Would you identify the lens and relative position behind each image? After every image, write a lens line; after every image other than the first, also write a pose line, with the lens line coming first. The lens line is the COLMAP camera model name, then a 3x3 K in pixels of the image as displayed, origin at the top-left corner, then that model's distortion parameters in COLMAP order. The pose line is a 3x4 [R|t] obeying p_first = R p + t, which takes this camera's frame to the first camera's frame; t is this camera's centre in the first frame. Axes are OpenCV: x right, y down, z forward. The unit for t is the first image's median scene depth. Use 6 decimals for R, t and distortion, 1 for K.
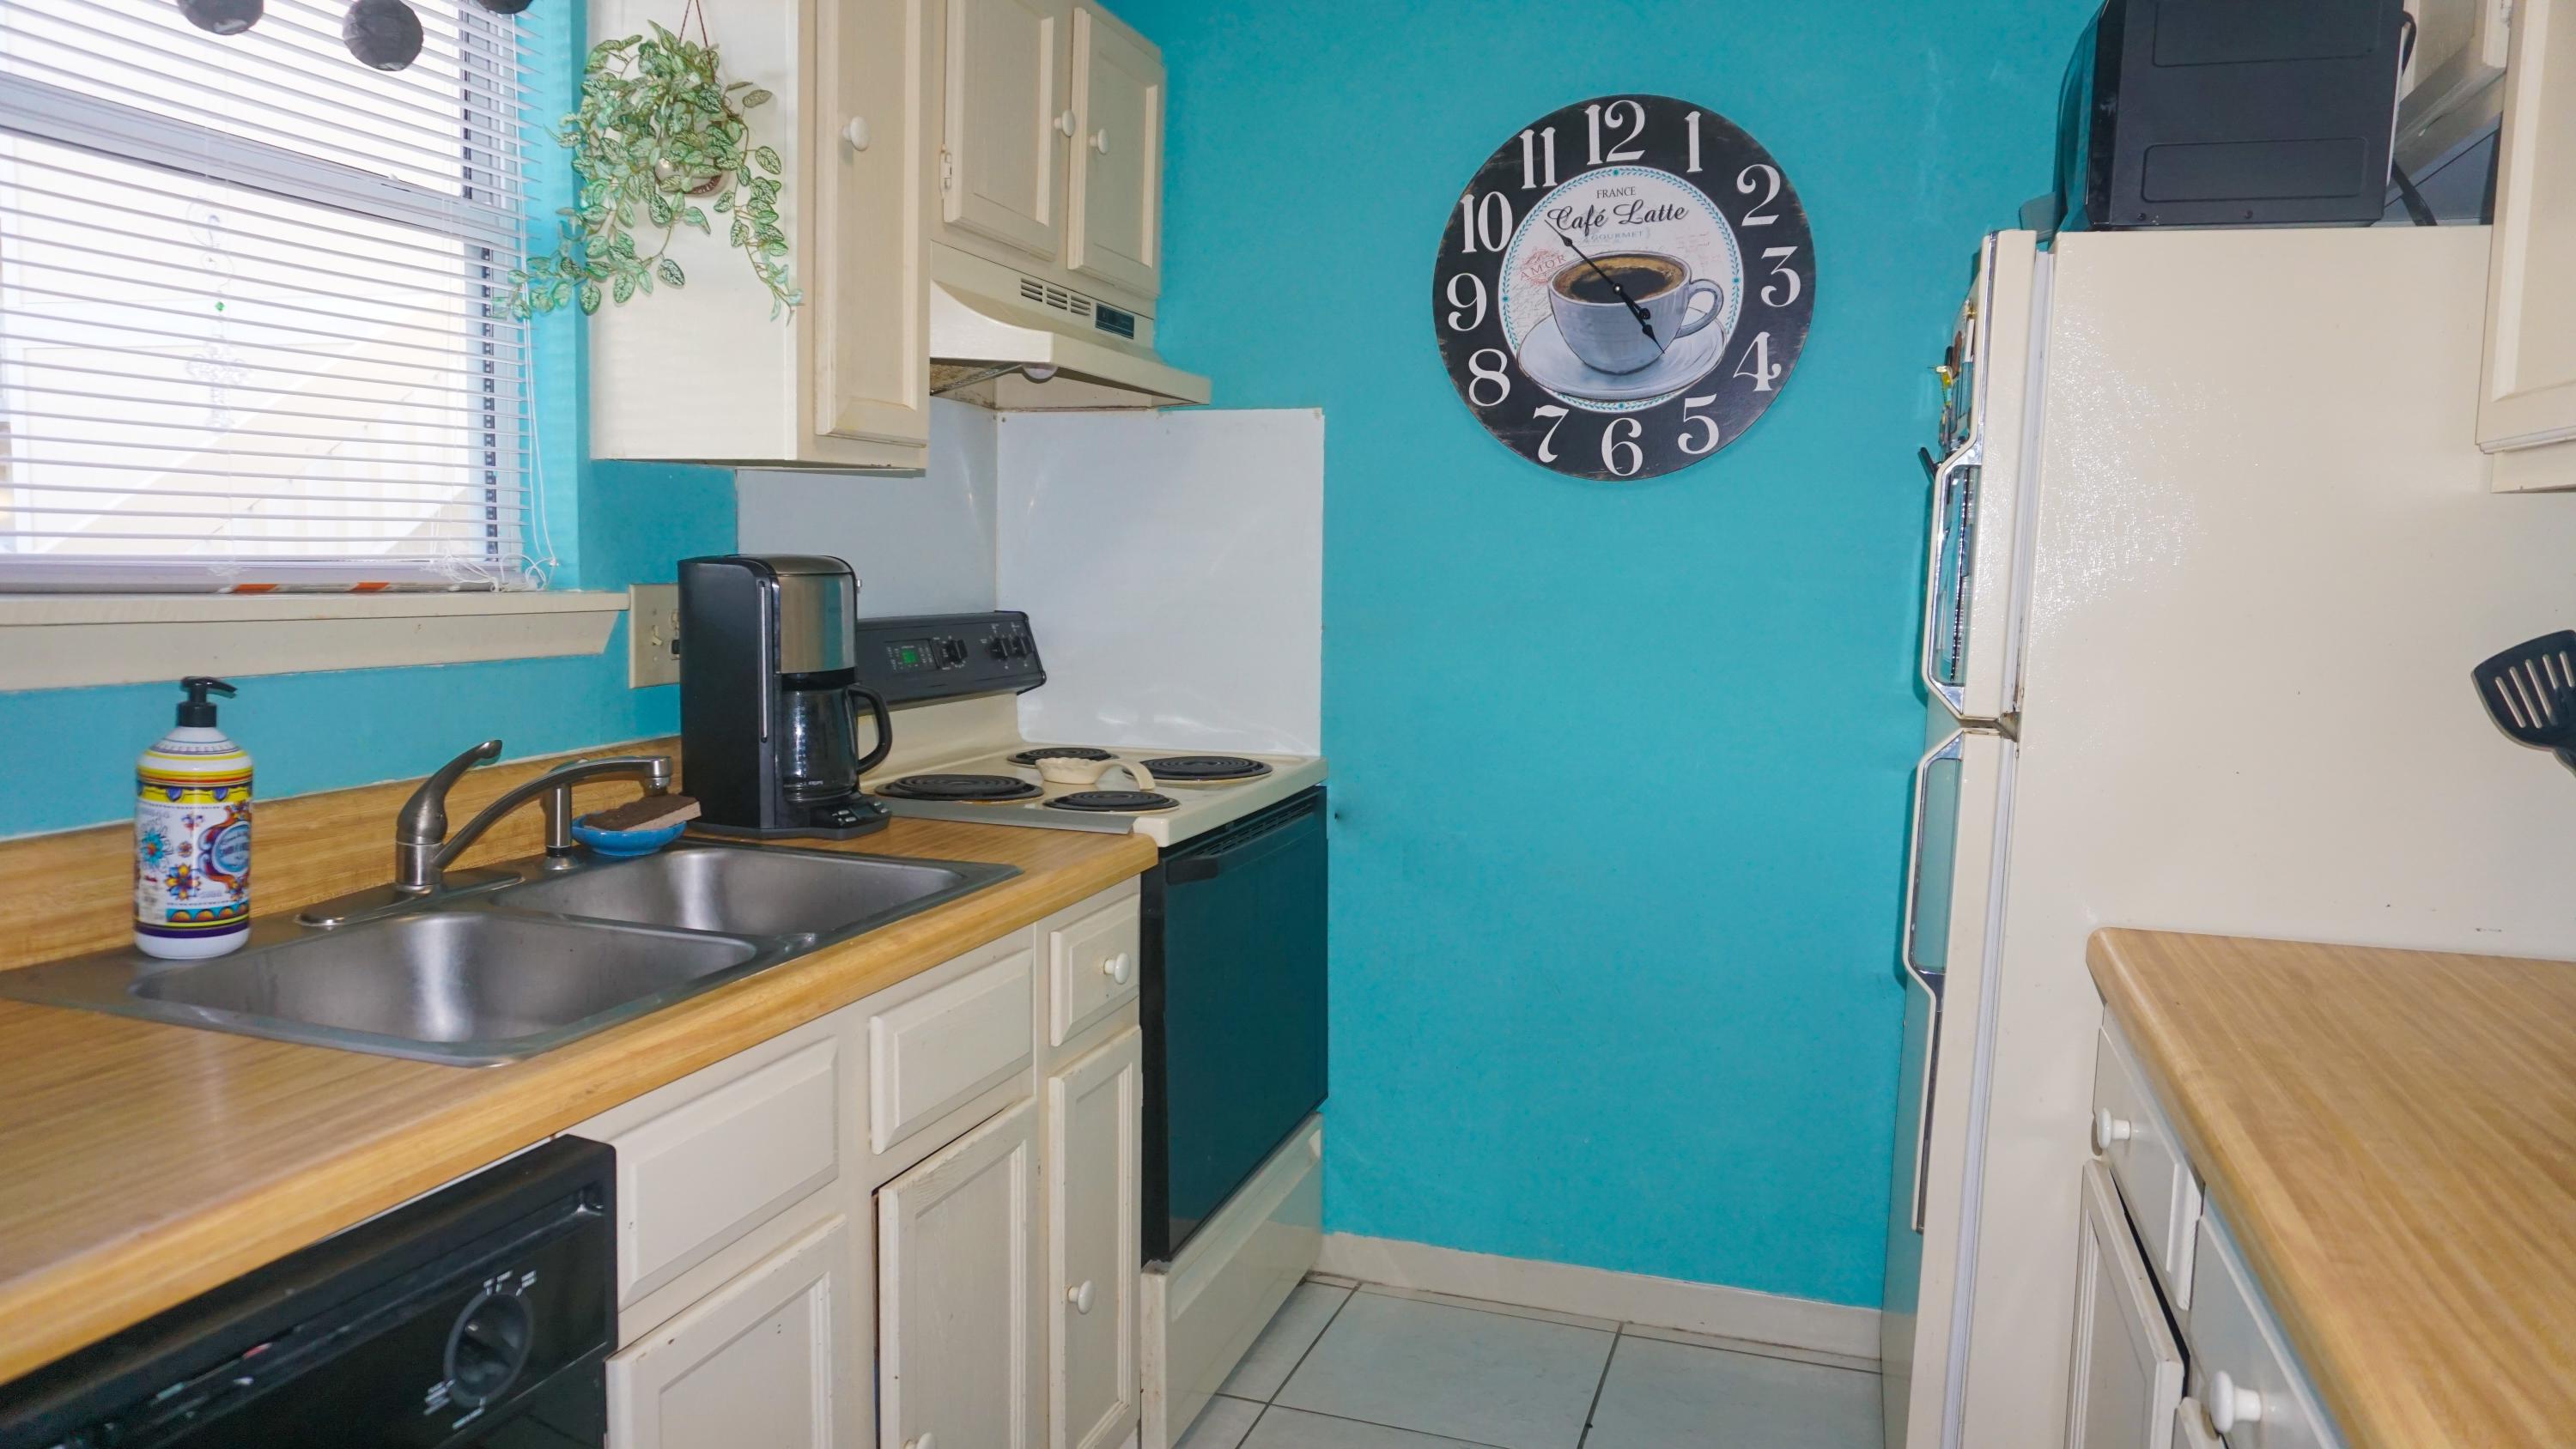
lens RADIAL K [[1704.5, 0, 1288.0], [0, 1704.5, 724.5], [0, 0, 1]] dist [-0.065712, 0.066753]
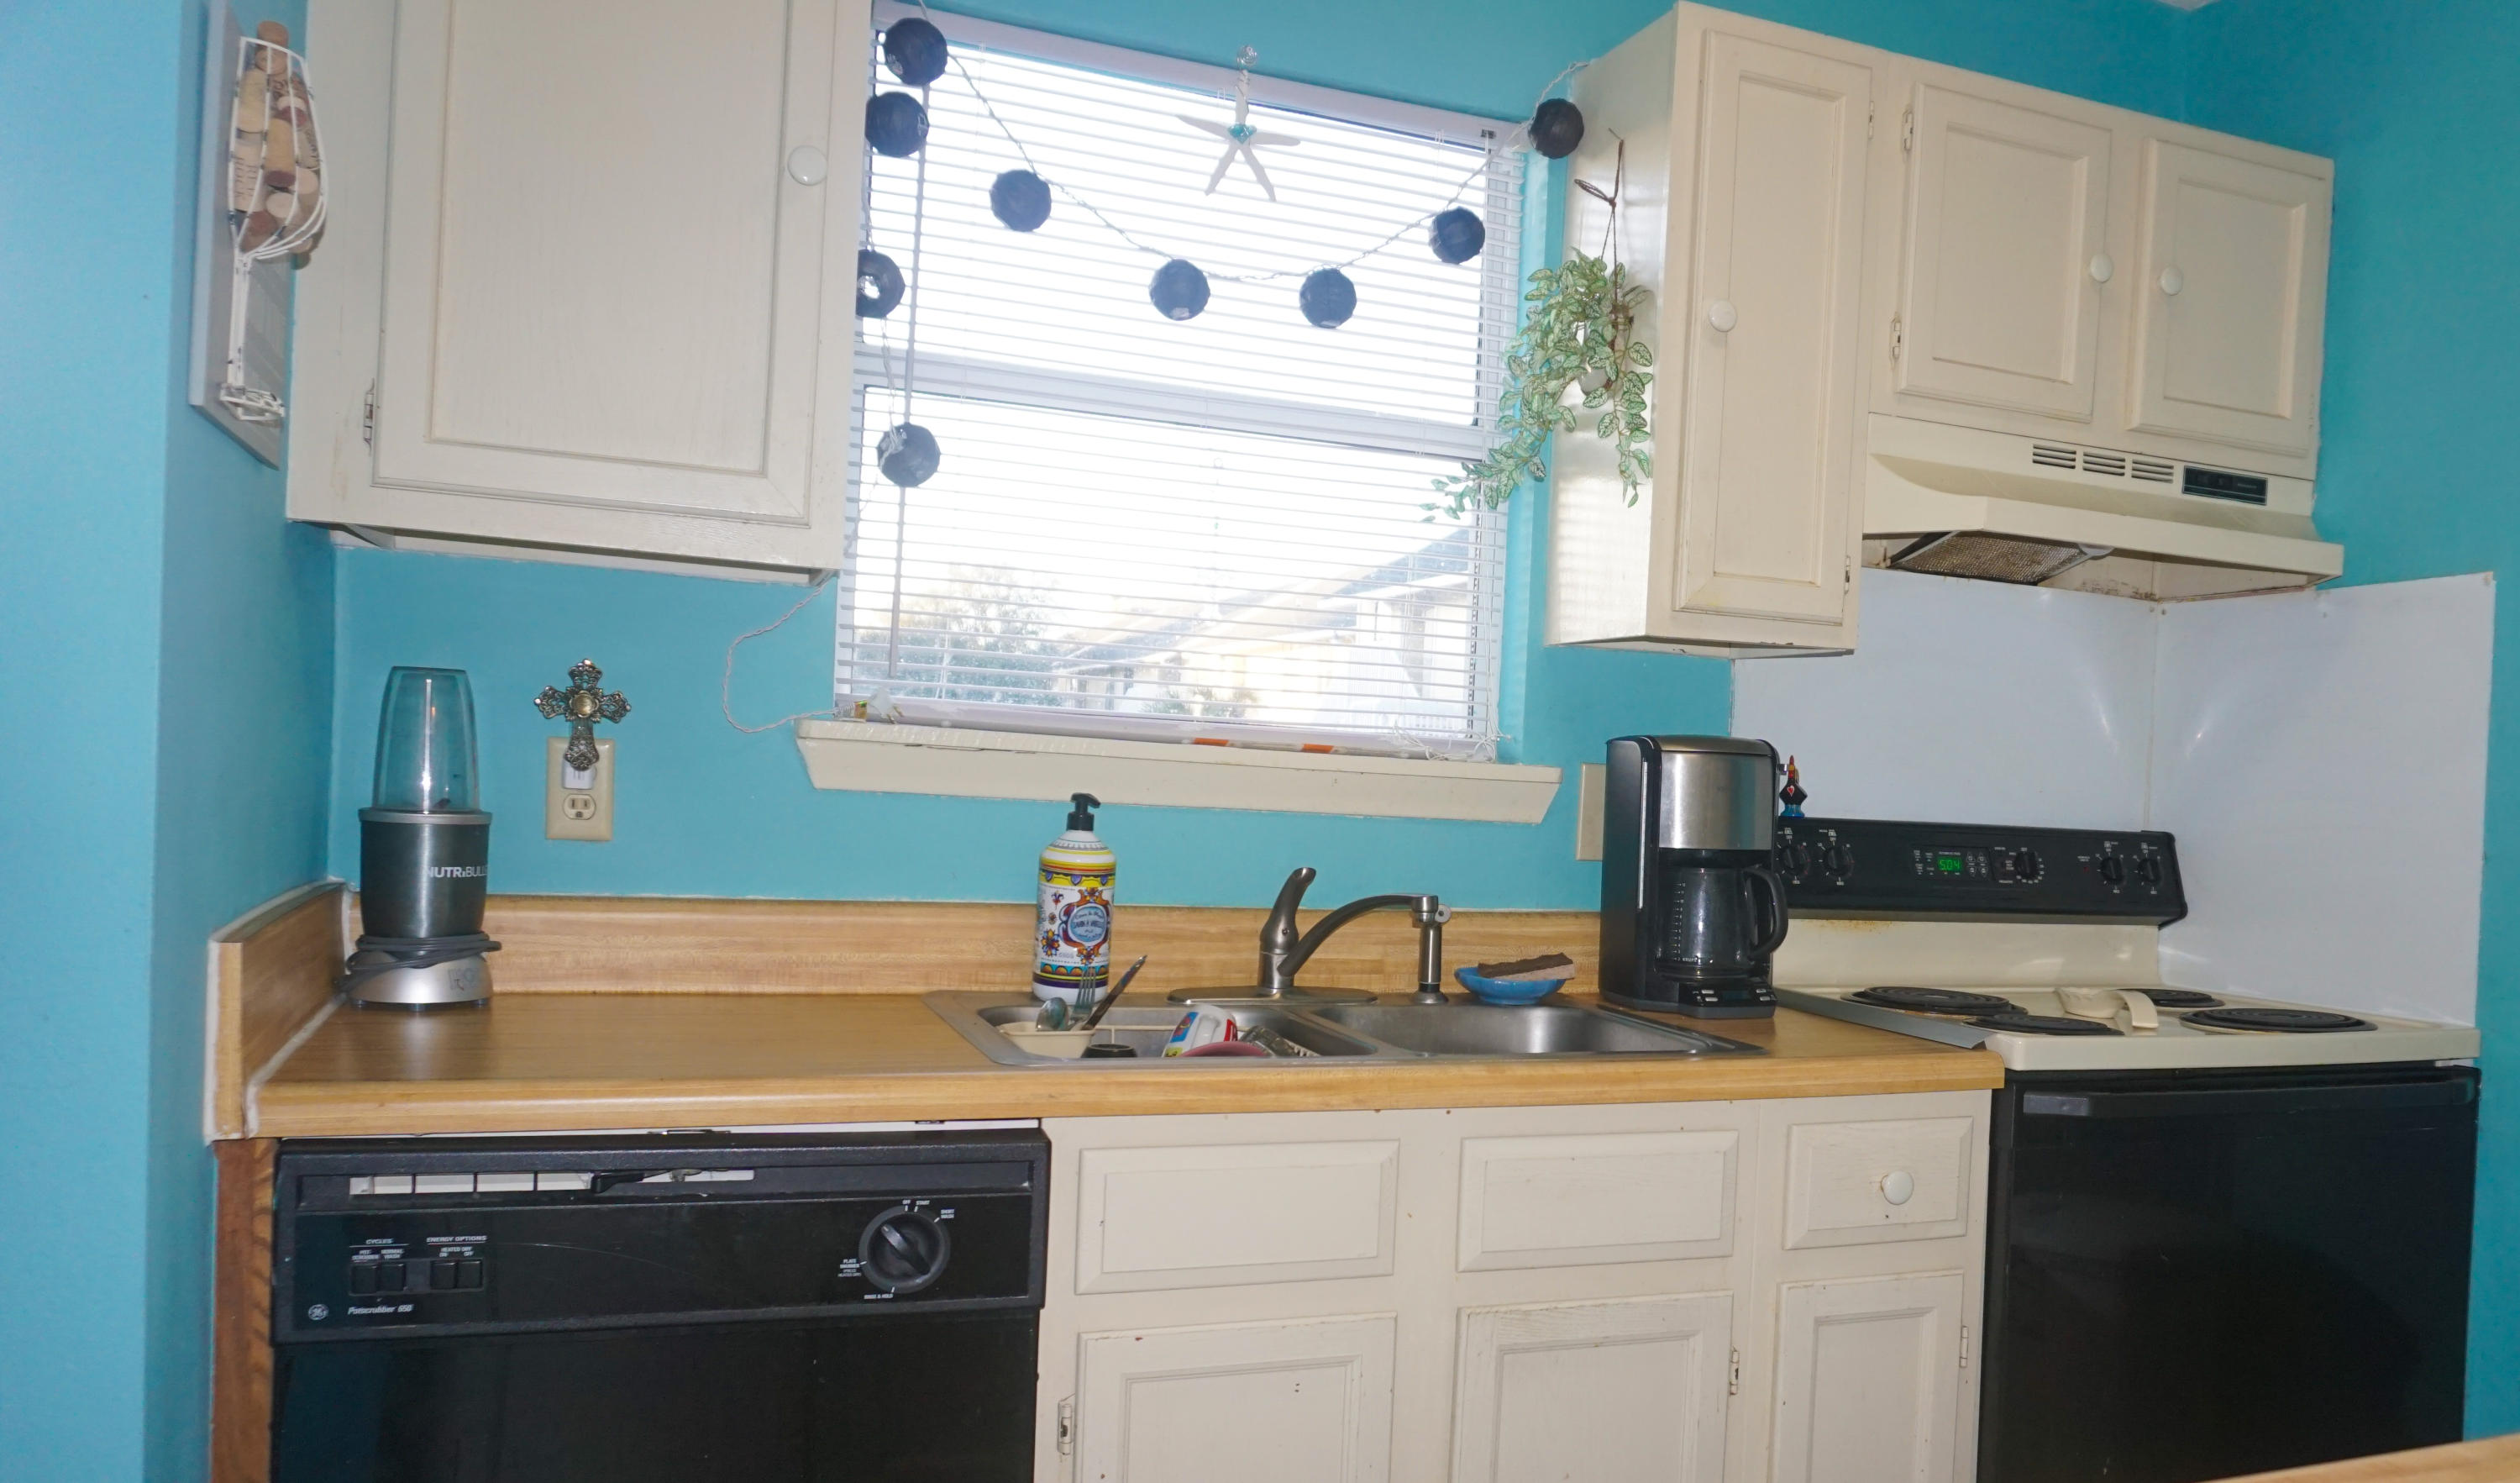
lens RADIAL K [[1844.0, 0, 1260.0], [0, 1844.0, 741.5], [0, 0, 1]] dist [-0.048349, 0.000964]
pose [[0.664088, 0.004194, -0.747643, 0.394767], [-0.107424, 0.990144, -0.089864, 0.034870], [0.739897, 0.139992, 0.657993, 0.095961]]
